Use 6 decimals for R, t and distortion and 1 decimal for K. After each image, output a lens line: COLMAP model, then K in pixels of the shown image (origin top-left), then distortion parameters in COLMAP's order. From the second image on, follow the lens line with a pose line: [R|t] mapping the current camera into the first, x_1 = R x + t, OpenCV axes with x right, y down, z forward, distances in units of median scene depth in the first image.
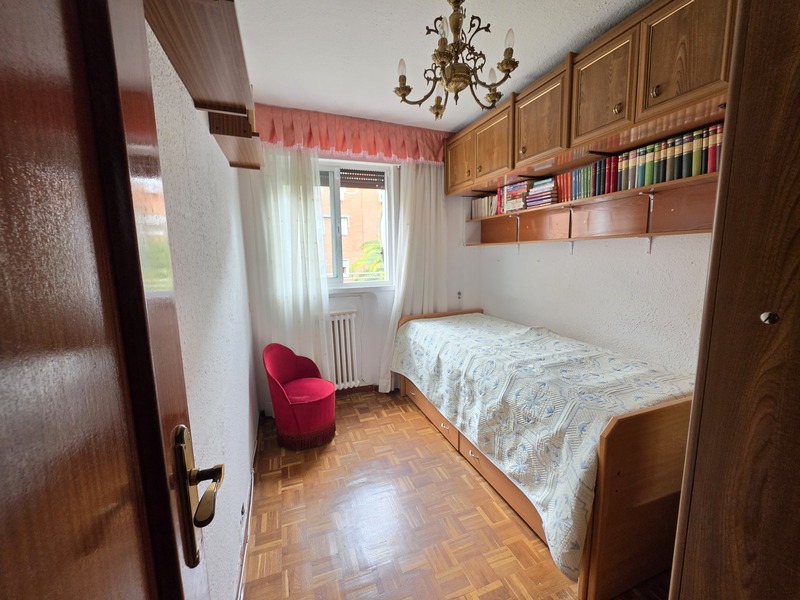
lens RADIAL K [[321.2, 0, 395.0], [0, 321.2, 301.3], [0, 0, 1]] dist [-0.005612, 0.001108]
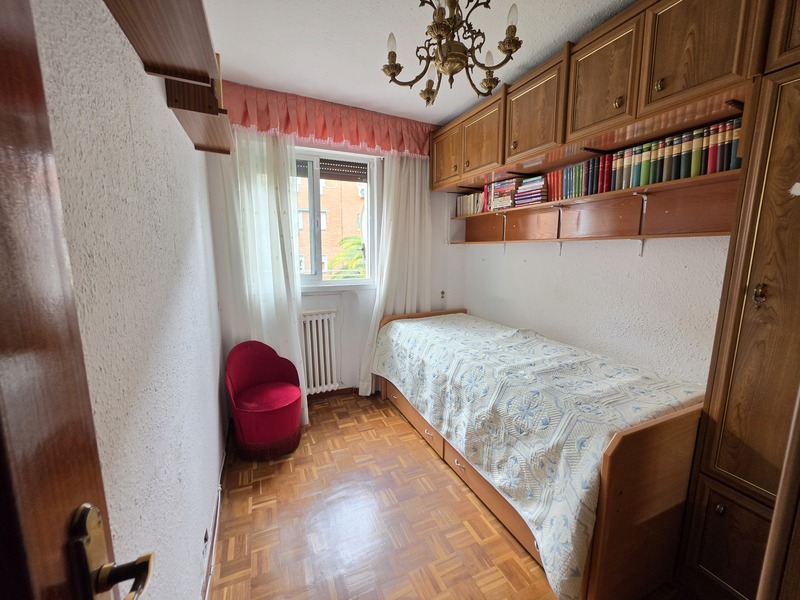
lens RADIAL K [[321.2, 0, 394.4], [0, 321.2, 301.0], [0, 0, 1]] dist [-0.005612, 0.001108]
pose [[0.997841, 0.009976, 0.064920, -0.016393], [-0.010651, 0.999893, 0.010048, -0.014859], [-0.064813, -0.010717, 0.997840, 0.076328]]
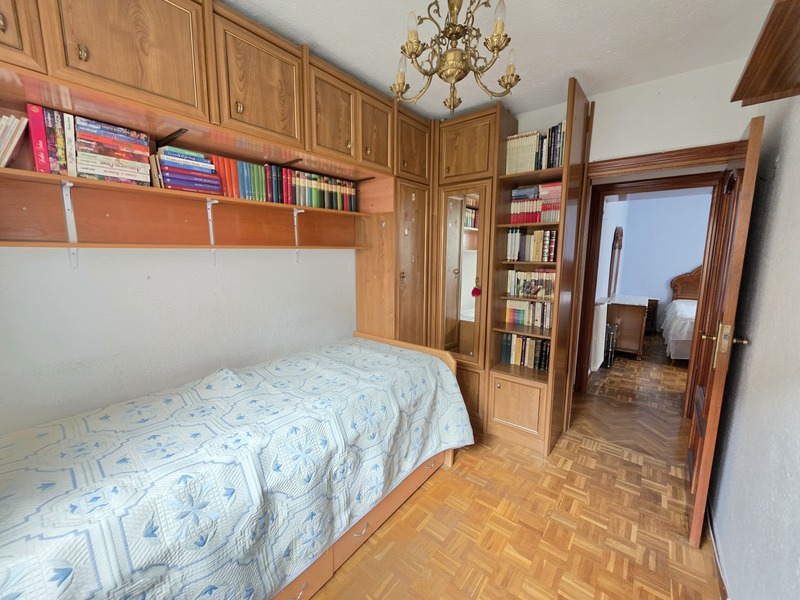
lens RADIAL K [[321.2, 0, 395.0], [0, 321.2, 301.8], [0, 0, 1]] dist [-0.005612, 0.001108]
pose [[-0.525685, -0.108623, 0.843716, -0.416352], [0.134776, 0.968652, 0.208681, -0.208911], [-0.839935, 0.223413, -0.494566, 1.326657]]
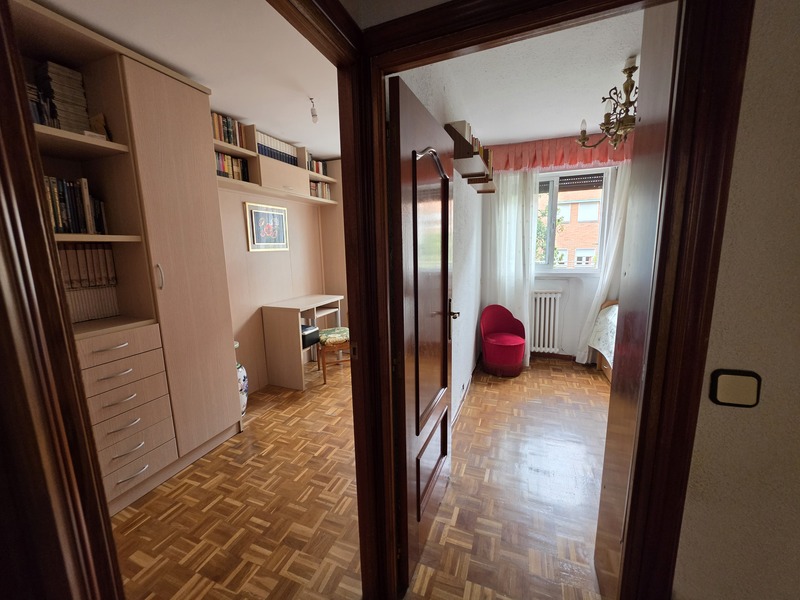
lens RADIAL K [[321.2, 0, 395.6], [0, 321.2, 299.6], [0, 0, 1]] dist [-0.005612, 0.001108]
pose [[0.755310, 0.106717, -0.646620, 0.331120], [-0.086244, 0.994258, 0.063351, 0.061821], [0.649668, 0.007918, 0.760177, -0.589757]]
